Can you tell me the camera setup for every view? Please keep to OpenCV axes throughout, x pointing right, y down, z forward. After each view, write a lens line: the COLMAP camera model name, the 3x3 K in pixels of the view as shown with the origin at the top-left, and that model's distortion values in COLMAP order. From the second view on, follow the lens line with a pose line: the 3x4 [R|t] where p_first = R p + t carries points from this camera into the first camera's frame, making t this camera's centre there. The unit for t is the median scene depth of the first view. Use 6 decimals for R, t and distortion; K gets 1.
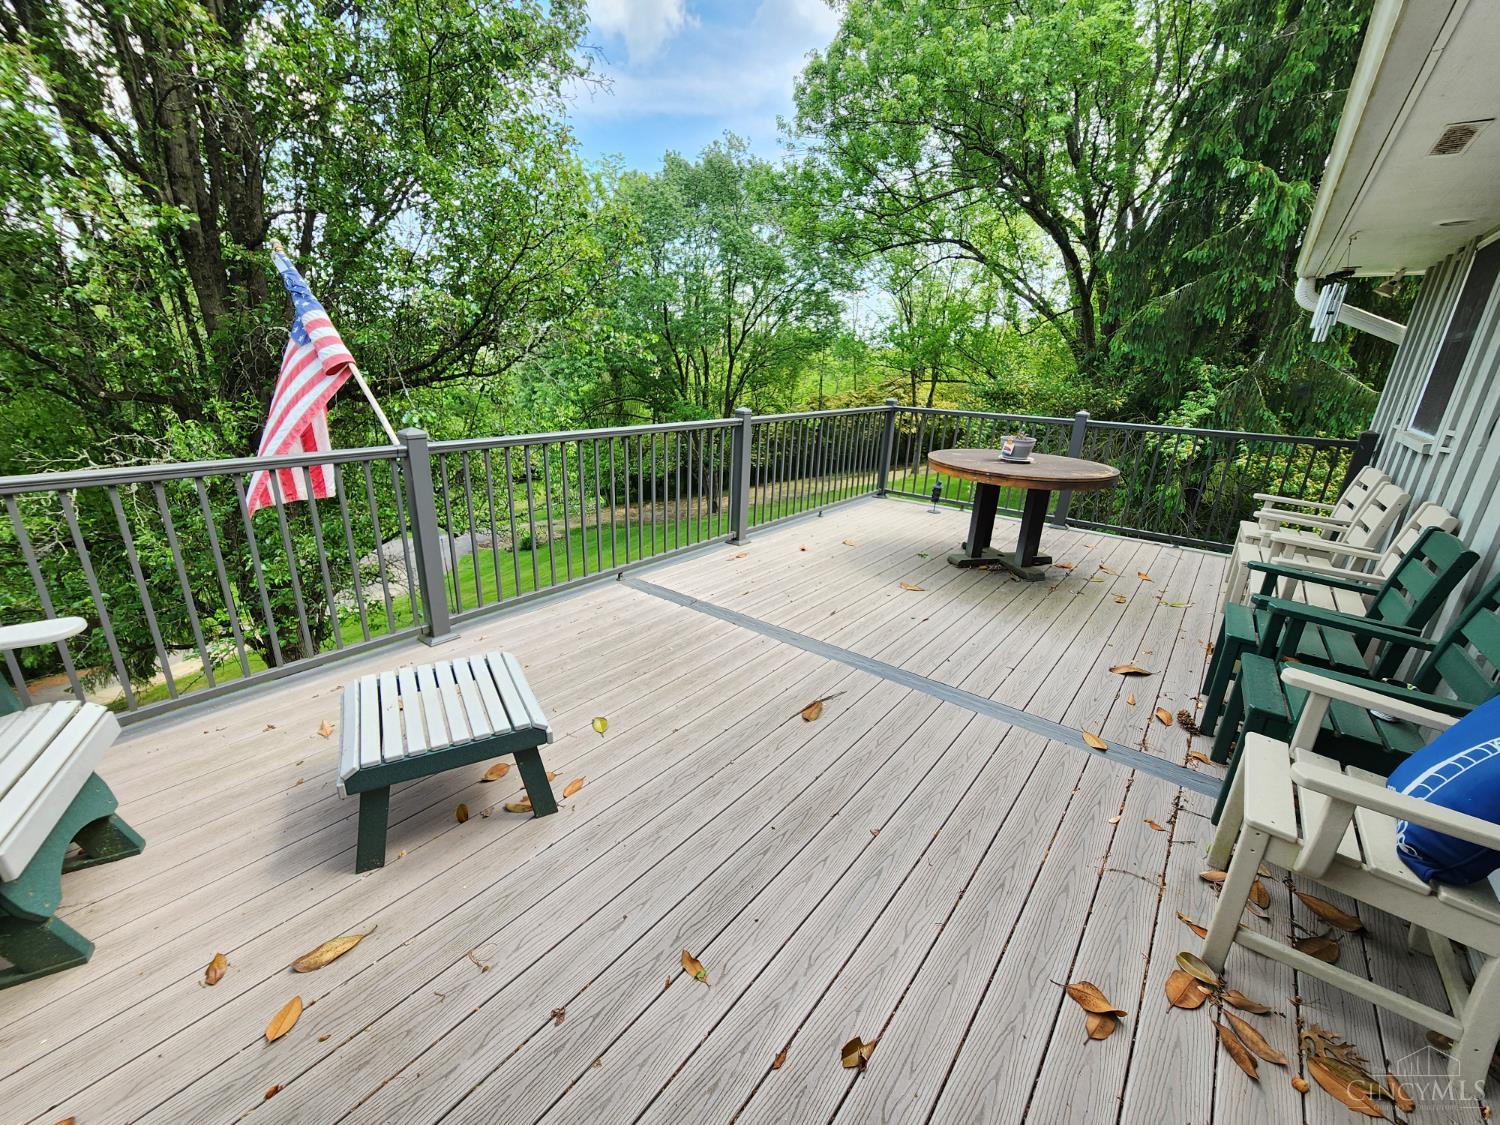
lens RADIAL K [[615.2, 0, 746.6], [0, 615.2, 564.9], [0, 0, 1]] dist [0.002271, 0.000221]
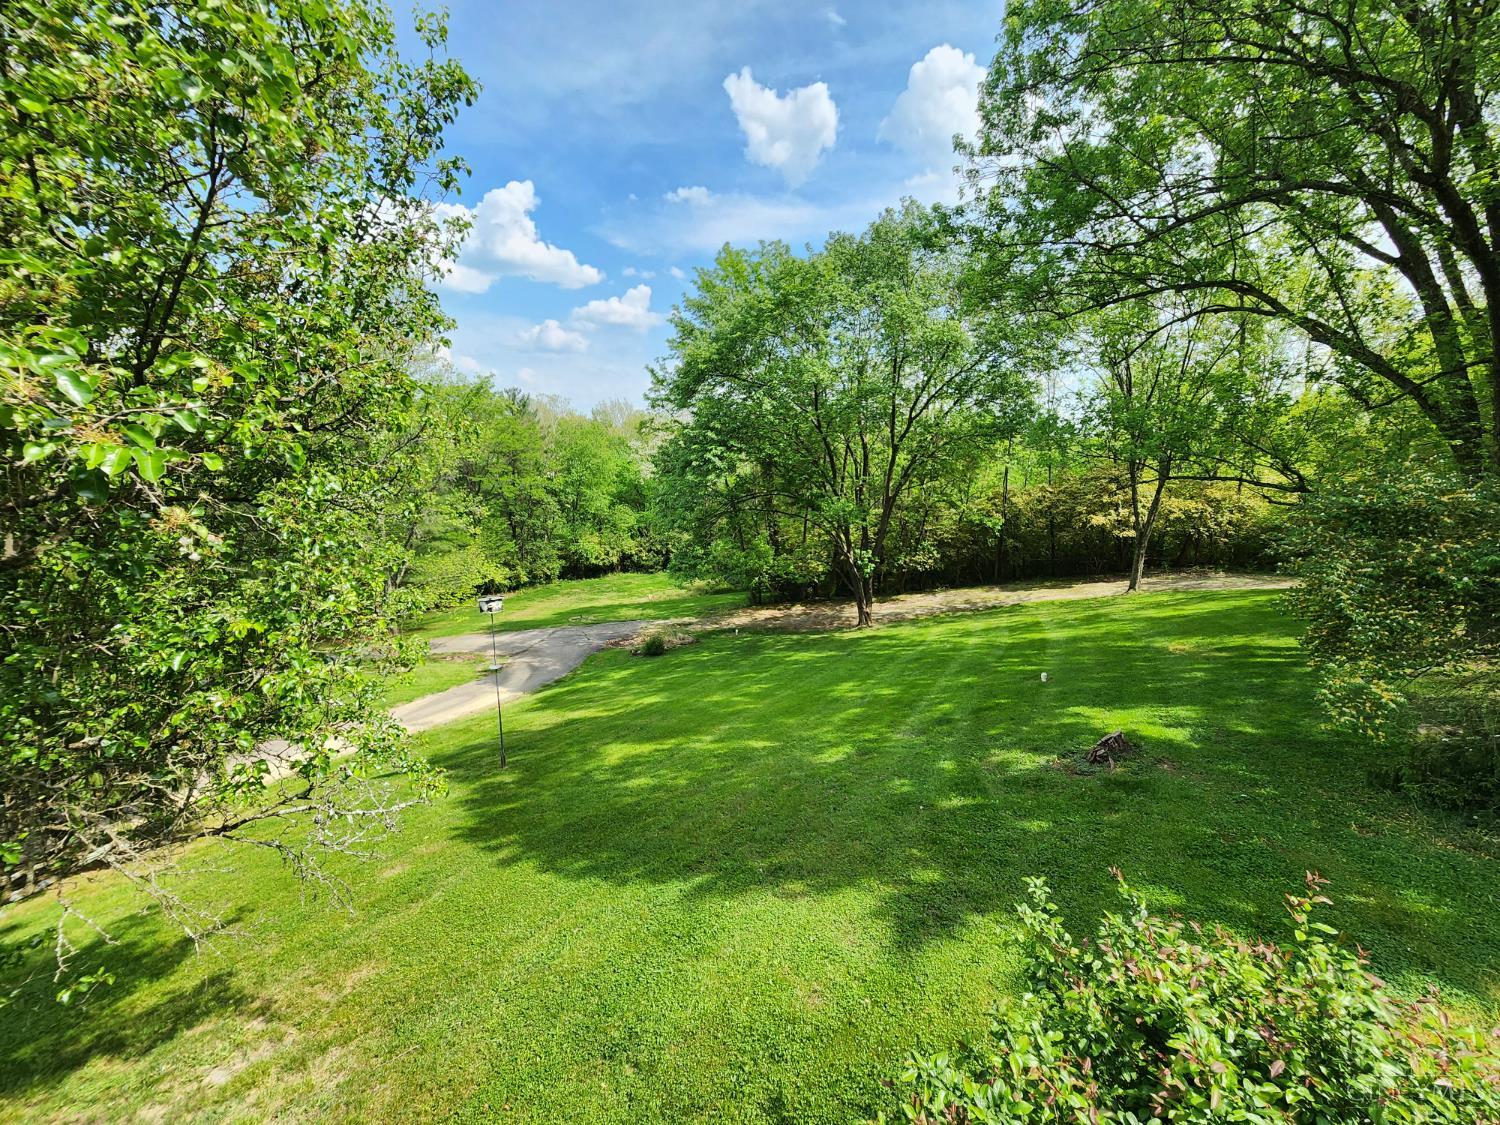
lens RADIAL K [[615.2, 0, 747.6], [0, 615.2, 556.9], [0, 0, 1]] dist [0.002271, 0.000221]
pose [[0.962355, 0.038674, -0.269031, 0.015411], [-0.078806, 0.987009, -0.140013, -0.052668], [0.260121, 0.155943, 0.952900, 0.159133]]
